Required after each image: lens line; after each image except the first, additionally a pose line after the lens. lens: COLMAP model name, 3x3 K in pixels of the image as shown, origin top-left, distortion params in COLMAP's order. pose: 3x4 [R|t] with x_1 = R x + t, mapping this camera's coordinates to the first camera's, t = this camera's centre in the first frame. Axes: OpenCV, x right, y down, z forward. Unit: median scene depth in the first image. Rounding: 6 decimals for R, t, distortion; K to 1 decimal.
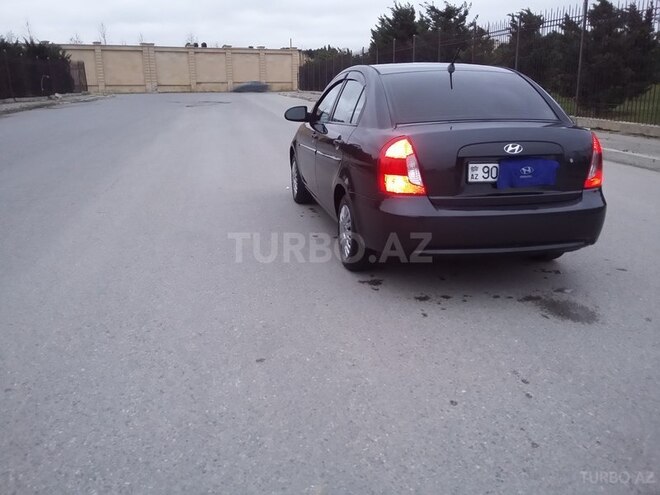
lens RADIAL K [[613.8, 0, 330.0], [0, 613.8, 247.5], [0, 0, 1]] dist [0.097061, -0.185101]
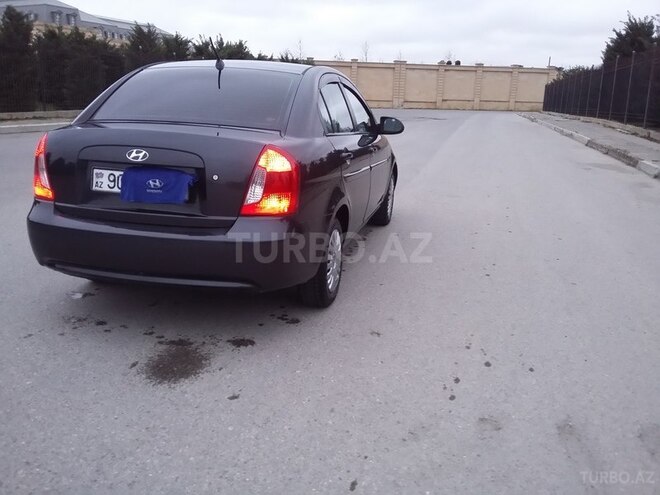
lens RADIAL K [[613.8, 0, 330.0], [0, 613.8, 247.5], [0, 0, 1]] dist [0.097061, -0.185101]
pose [[0.910520, 0.132909, -0.391522, 0.335960], [-0.143873, 0.989595, 0.001347, -0.029641], [0.387627, 0.055103, 0.920168, 0.135644]]
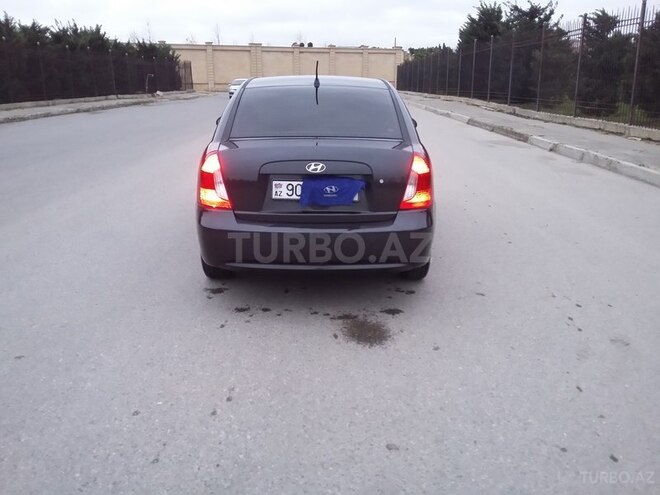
lens RADIAL K [[613.8, 0, 330.0], [0, 613.8, 247.5], [0, 0, 1]] dist [0.097061, -0.185101]
pose [[0.983512, 0.056217, -0.171881, 0.192974], [-0.055825, 0.998415, 0.007115, -0.014858], [0.172008, 0.002598, 0.985092, 0.007962]]
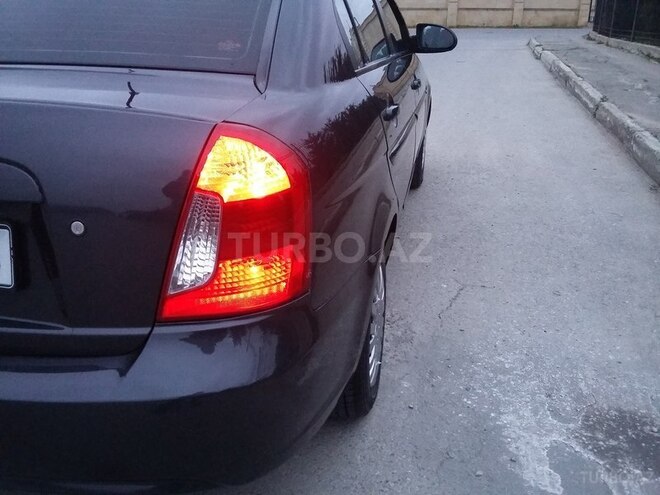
lens RADIAL K [[612.3, 0, 330.0], [0, 612.3, 247.5], [0, 0, 1]] dist [0.103967, -0.267114]
pose [[0.925510, 0.128343, -0.356314, 0.237814], [-0.092565, 0.988952, 0.115784, -0.069709], [0.367237, -0.074177, 0.927165, 0.312421]]
